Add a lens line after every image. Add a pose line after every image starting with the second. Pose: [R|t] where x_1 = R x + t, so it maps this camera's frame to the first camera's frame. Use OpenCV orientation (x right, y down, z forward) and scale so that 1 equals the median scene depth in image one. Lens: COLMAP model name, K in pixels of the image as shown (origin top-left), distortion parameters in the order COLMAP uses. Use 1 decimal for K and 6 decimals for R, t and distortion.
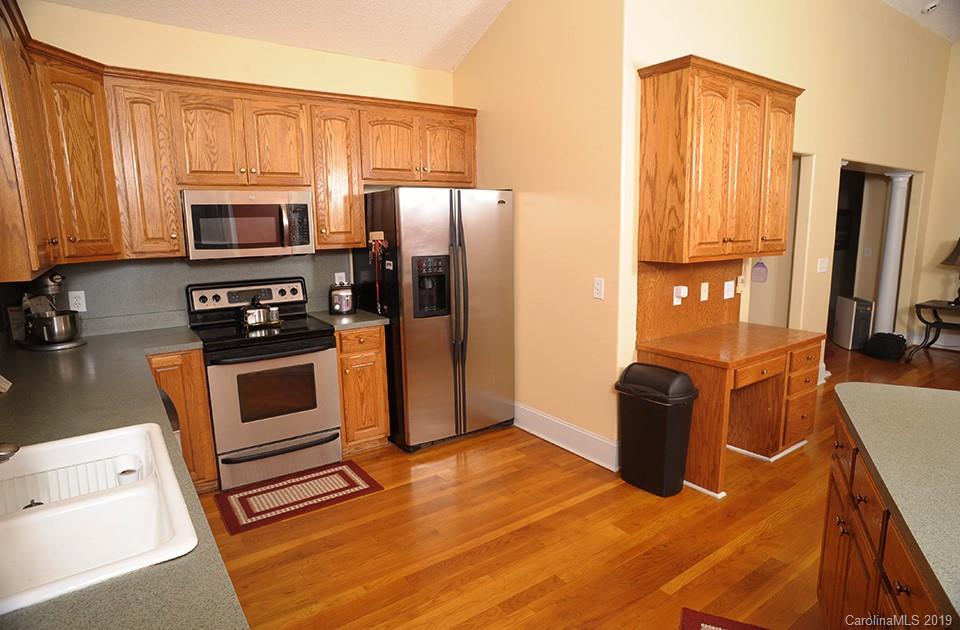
lens RADIAL K [[545.9, 0, 481.3], [0, 545.9, 316.9], [0, 0, 1]] dist [-0.077443, 0.045254]
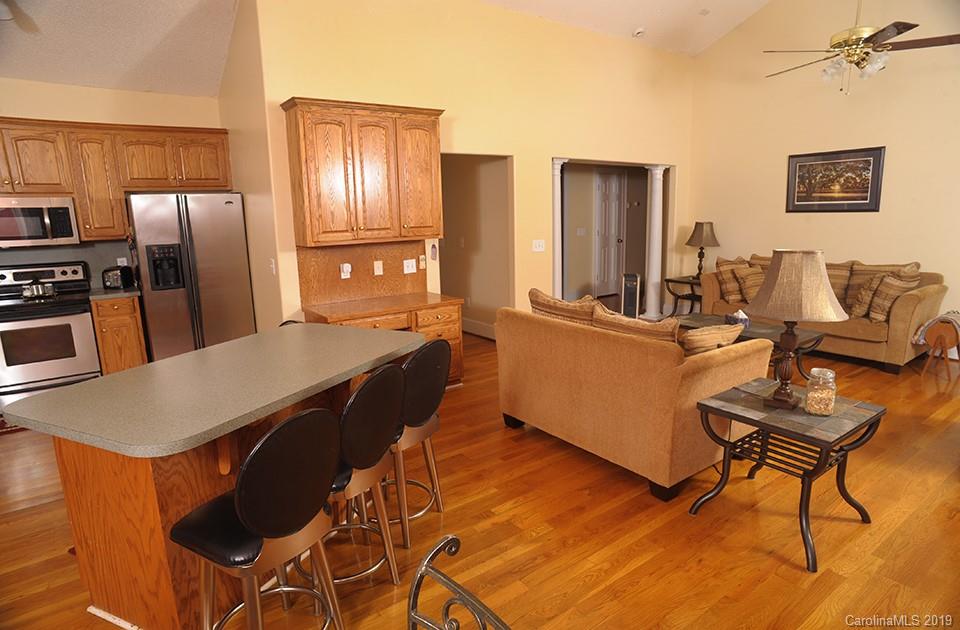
lens RADIAL K [[545.9, 0, 481.9], [0, 545.9, 316.4], [0, 0, 1]] dist [-0.077443, 0.045254]
pose [[0.999904, -0.010855, 0.008570, 0.685963], [0.010630, 0.999609, 0.025873, 0.040978], [-0.008847, -0.025779, 0.999629, -0.334075]]
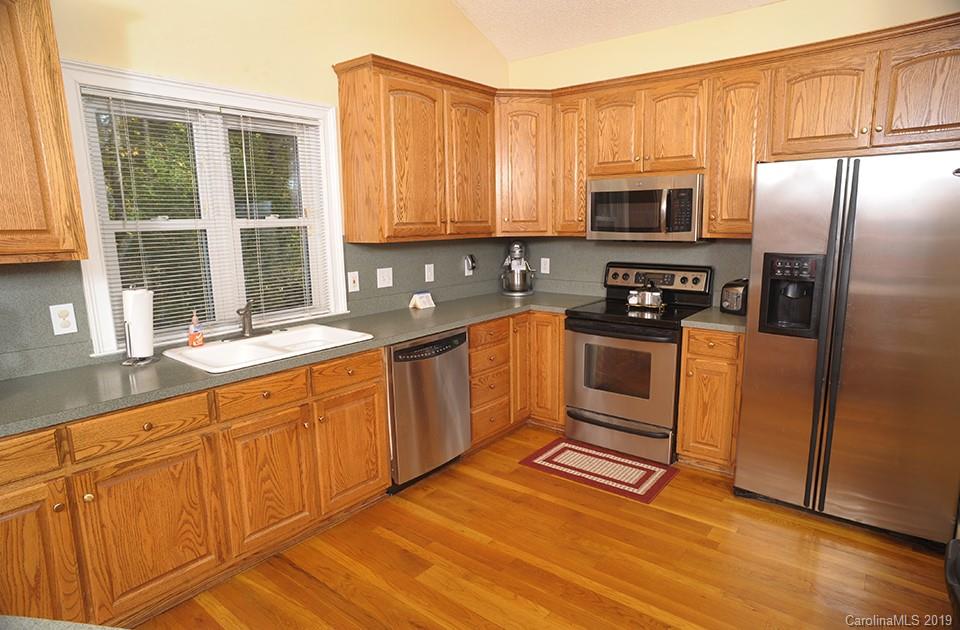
lens RADIAL K [[545.9, 0, 487.8], [0, 545.9, 316.5], [0, 0, 1]] dist [-0.077443, 0.045254]
pose [[0.276630, 0.178417, -0.944269, 0.489997], [-0.152567, 0.978305, 0.140152, -0.067177], [0.948788, 0.105294, 0.297849, 0.403106]]
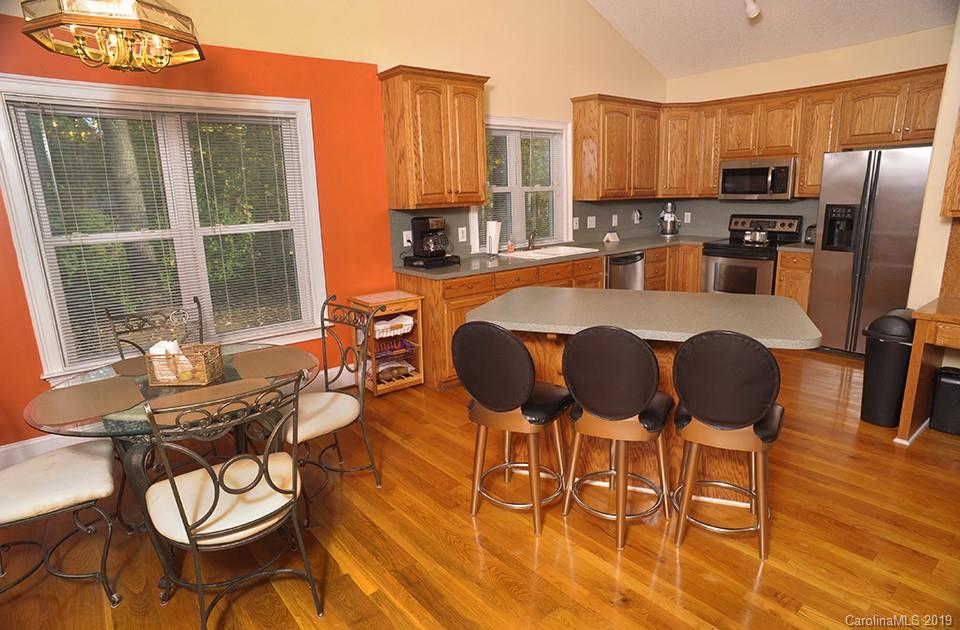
lens RADIAL K [[545.9, 0, 486.7], [0, 545.9, 317.8], [0, 0, 1]] dist [-0.077443, 0.045254]
pose [[0.080658, 0.239292, -0.967592, 1.140105], [-0.141737, 0.963643, 0.226501, -0.016619], [0.986613, 0.118874, 0.111642, 0.044954]]
